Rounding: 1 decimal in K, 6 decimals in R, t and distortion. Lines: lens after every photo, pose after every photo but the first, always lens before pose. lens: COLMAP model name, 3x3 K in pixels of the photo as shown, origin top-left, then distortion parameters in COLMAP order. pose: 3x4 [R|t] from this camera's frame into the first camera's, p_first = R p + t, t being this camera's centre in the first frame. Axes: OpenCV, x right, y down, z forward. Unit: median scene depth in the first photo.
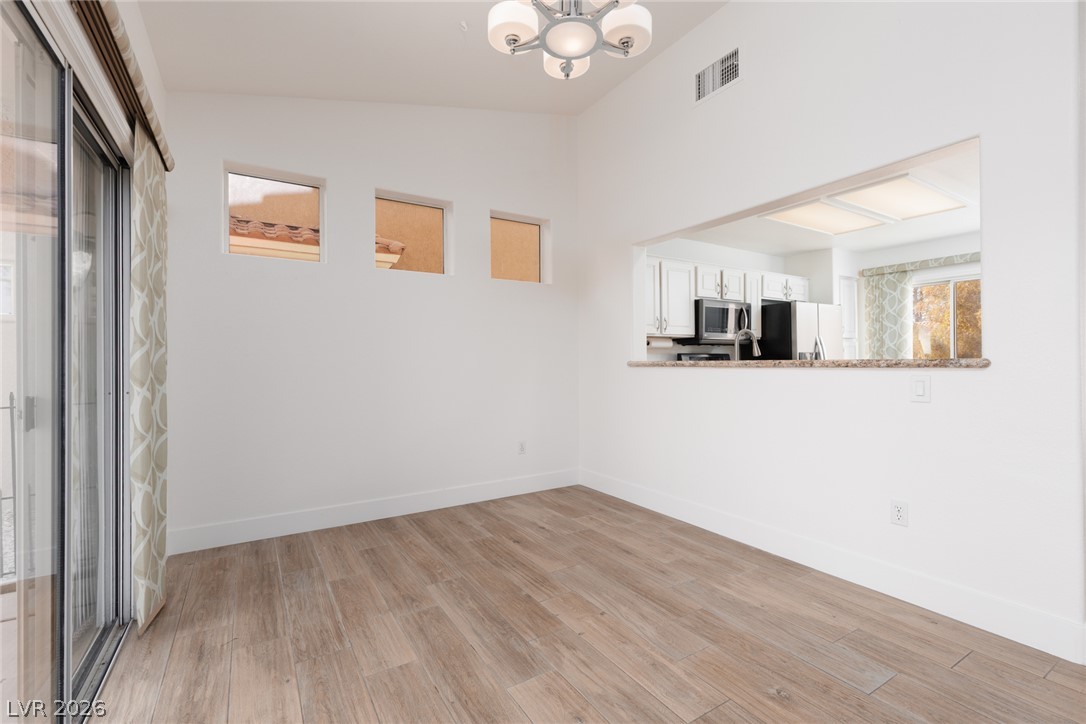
lens RADIAL K [[487.2, 0, 551.1], [0, 487.2, 361.9], [0, 0, 1]] dist [0.010448, -0.001090]
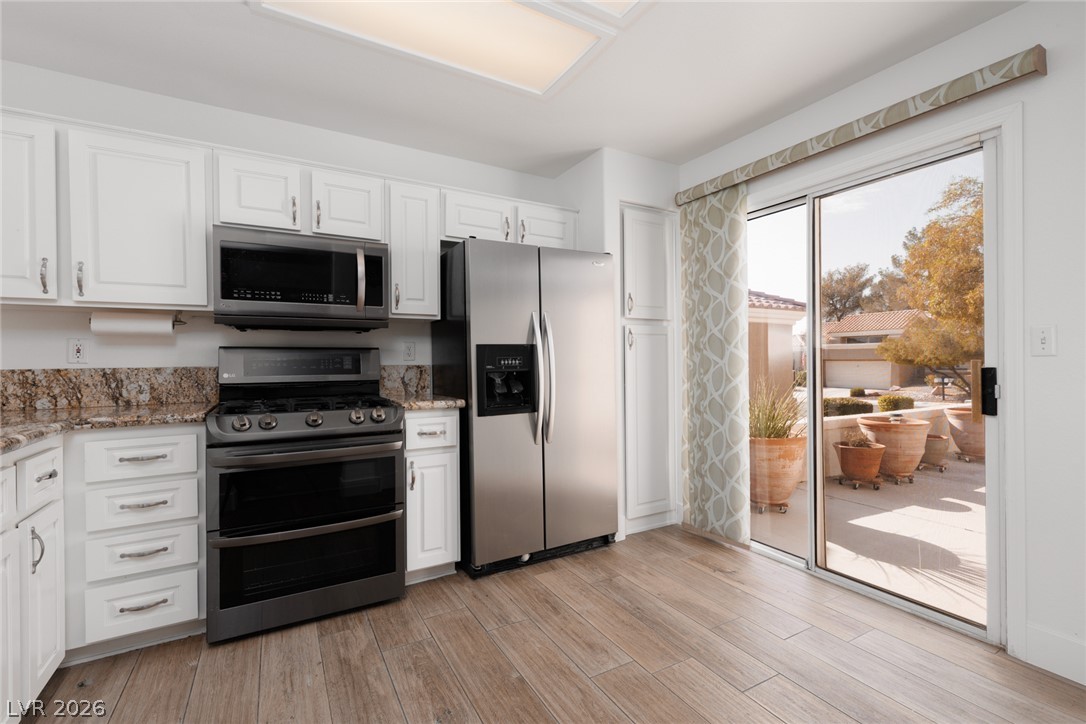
lens RADIAL K [[487.2, 0, 546.6], [0, 487.2, 361.2], [0, 0, 1]] dist [0.010448, -0.001090]
pose [[0.999356, -0.000367, -0.035894, 0.530350], [0.000457, 0.999997, 0.002505, -0.003174], [0.035893, -0.002520, 0.999352, 0.468185]]
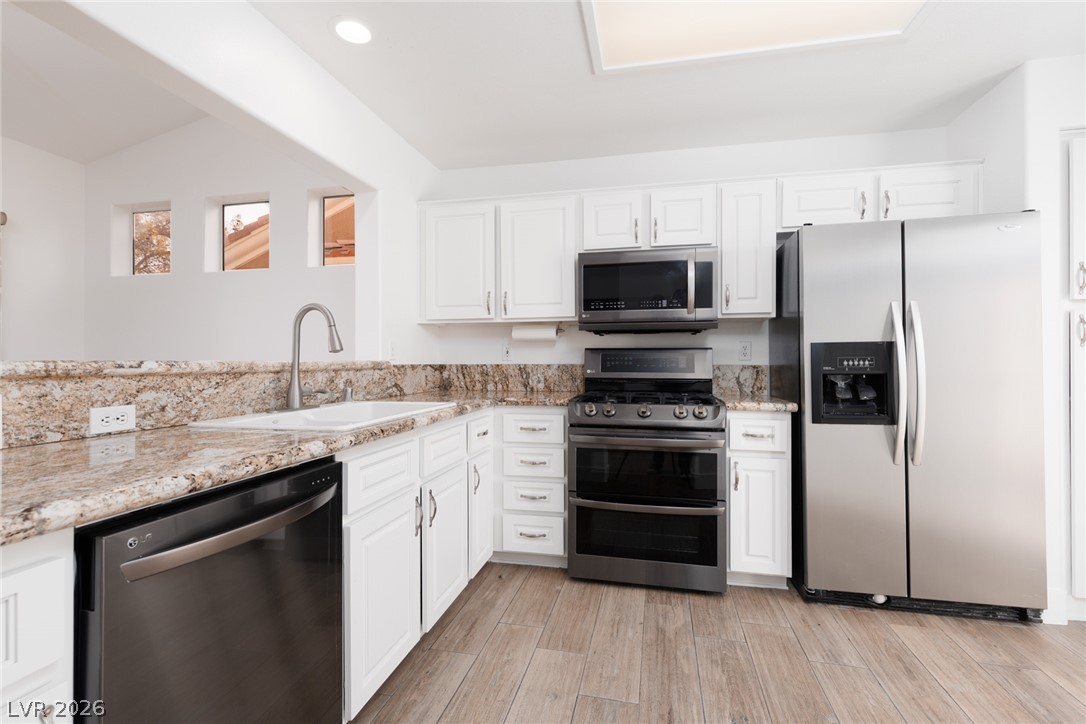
lens RADIAL K [[487.2, 0, 548.2], [0, 487.2, 360.8], [0, 0, 1]] dist [0.010448, -0.001090]
pose [[0.715320, 0.007527, -0.698757, 0.575130], [-0.005330, 0.999972, 0.005315, -0.003746], [0.698777, -0.000078, 0.715339, 0.471276]]
